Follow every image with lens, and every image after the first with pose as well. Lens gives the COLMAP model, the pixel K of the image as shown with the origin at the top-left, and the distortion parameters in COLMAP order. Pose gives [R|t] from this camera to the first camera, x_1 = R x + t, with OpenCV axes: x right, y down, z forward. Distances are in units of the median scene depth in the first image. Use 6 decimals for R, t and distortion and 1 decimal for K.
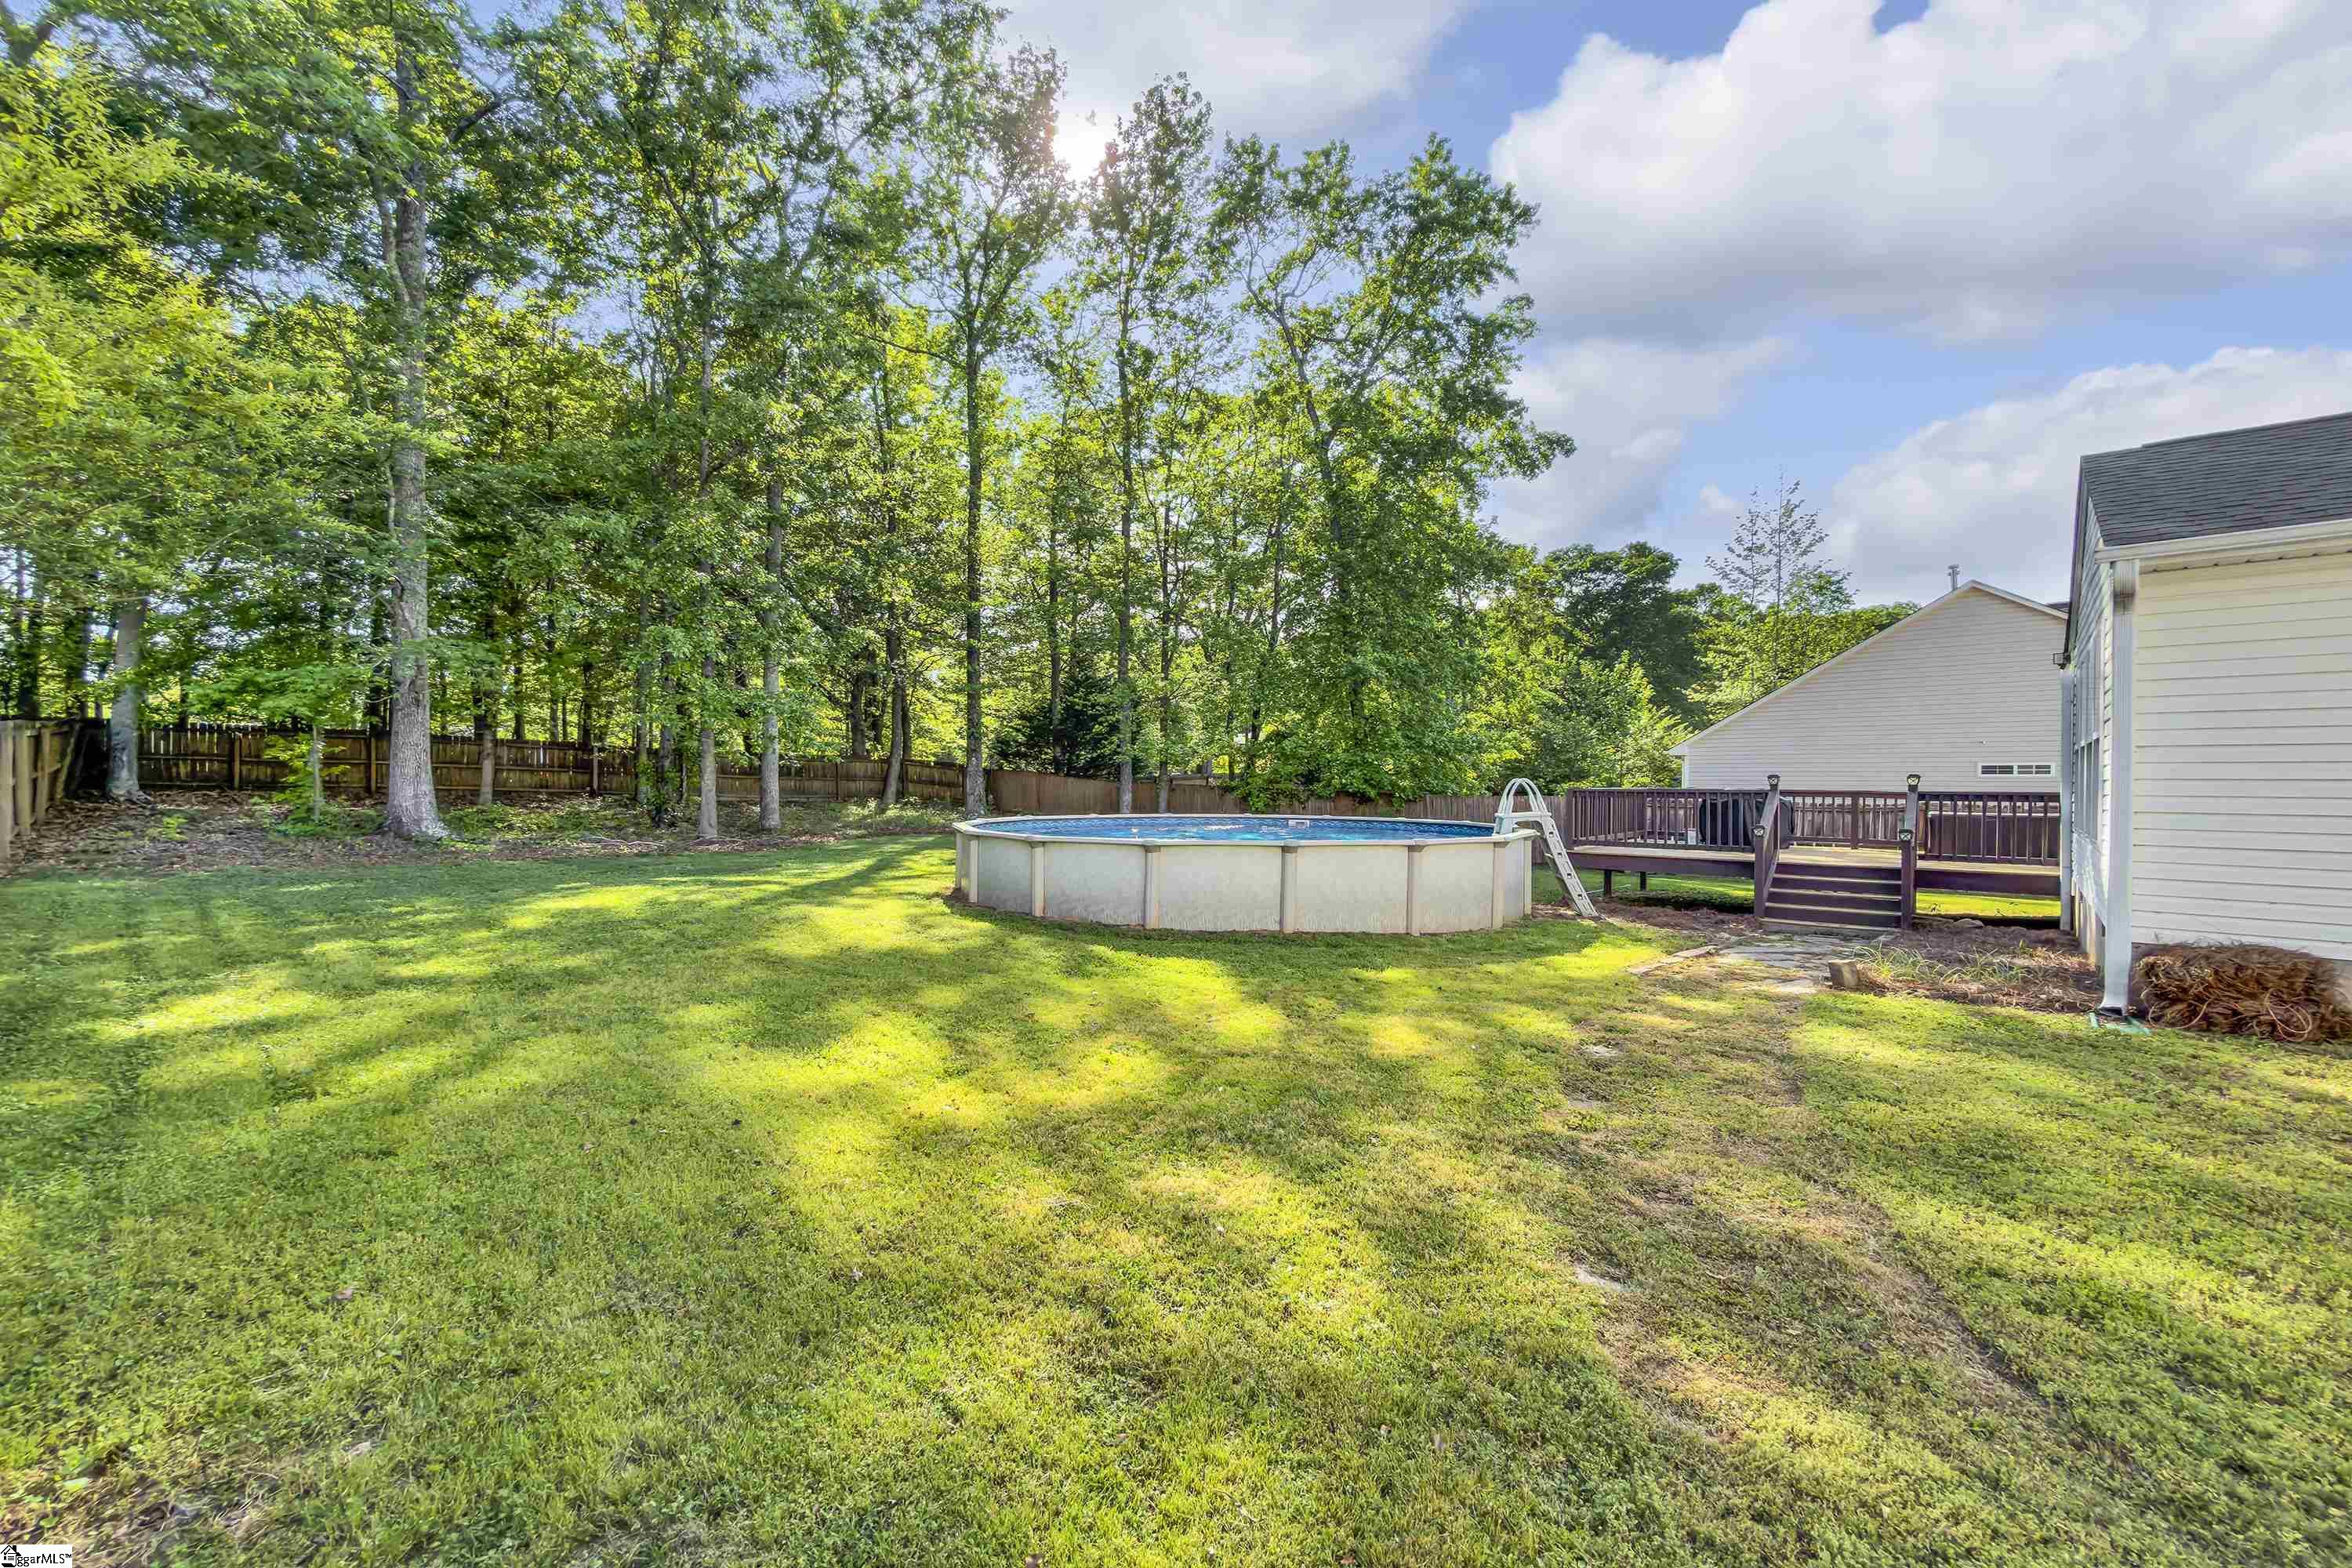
lens RADIAL K [[892.7, 0, 1164.8], [0, 892.7, 785.4], [0, 0, 1]] dist [0.000993, 0.000020]
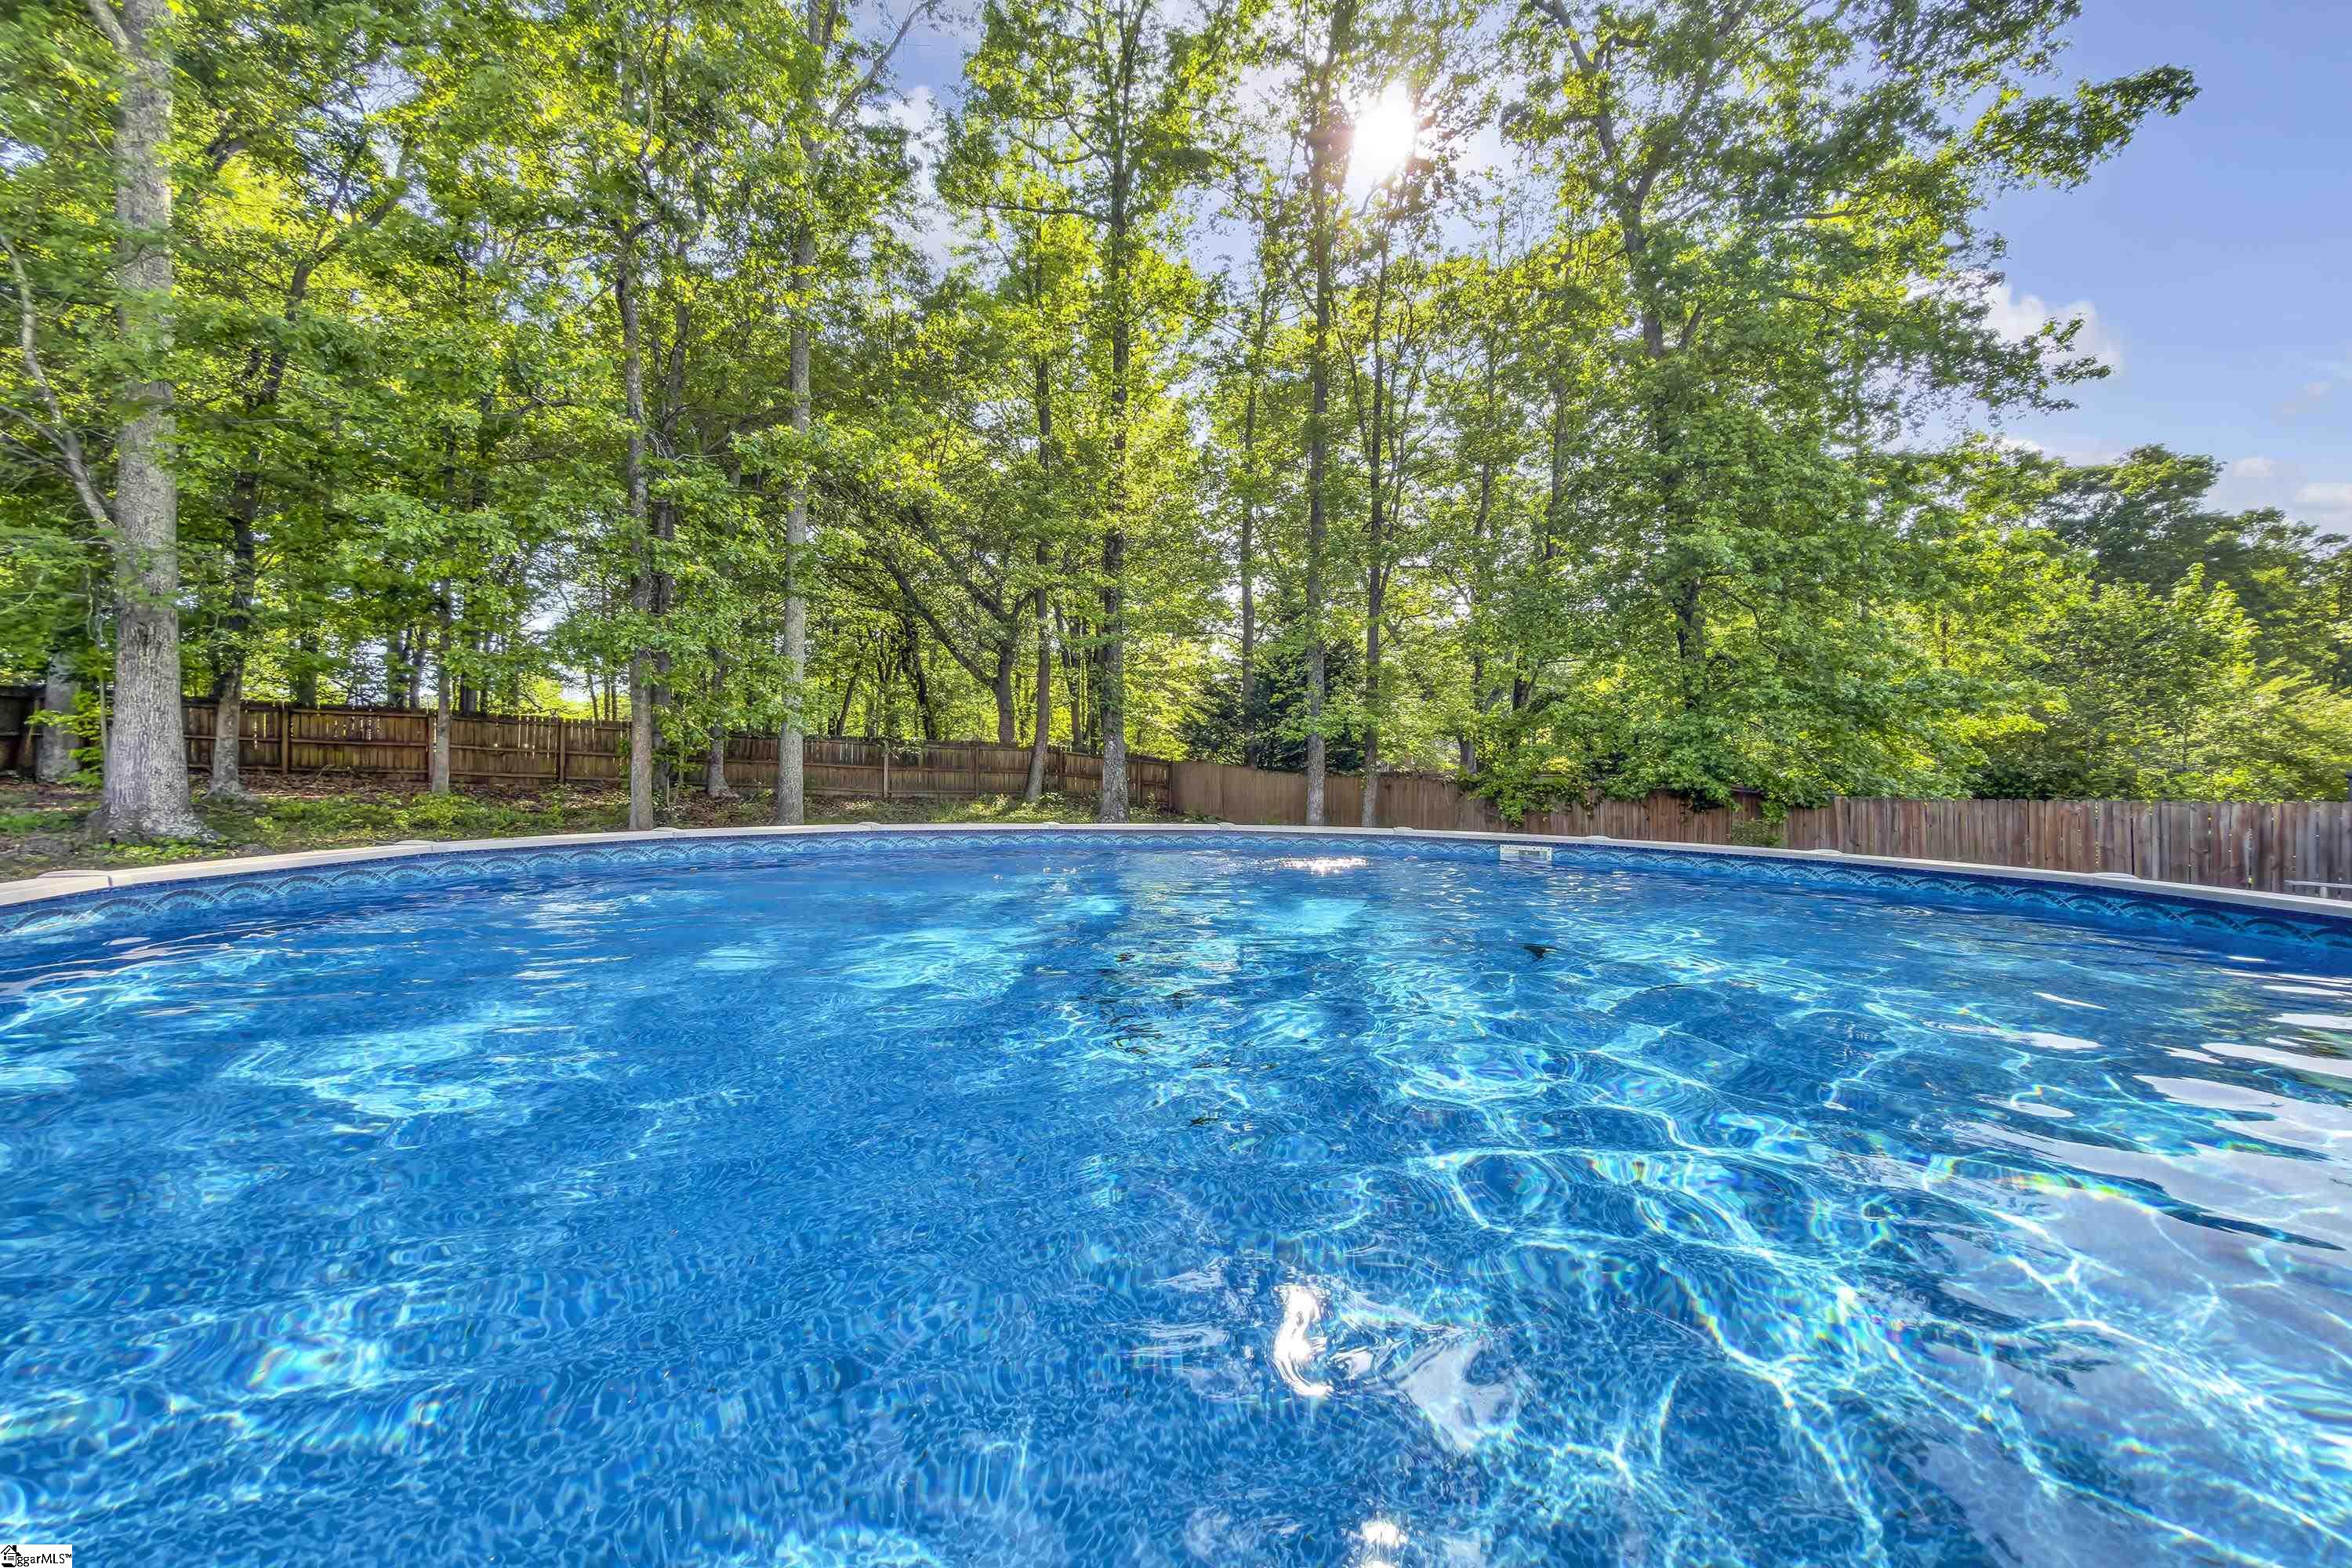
lens RADIAL K [[892.7, 0, 1164.8], [0, 892.7, 785.4], [0, 0, 1]] dist [0.000993, 0.000020]
pose [[0.949269, 0.005998, -0.314408, 0.065939], [-0.006856, 0.999975, -0.001622, 0.006524], [0.314390, 0.003695, 0.949287, 0.304094]]
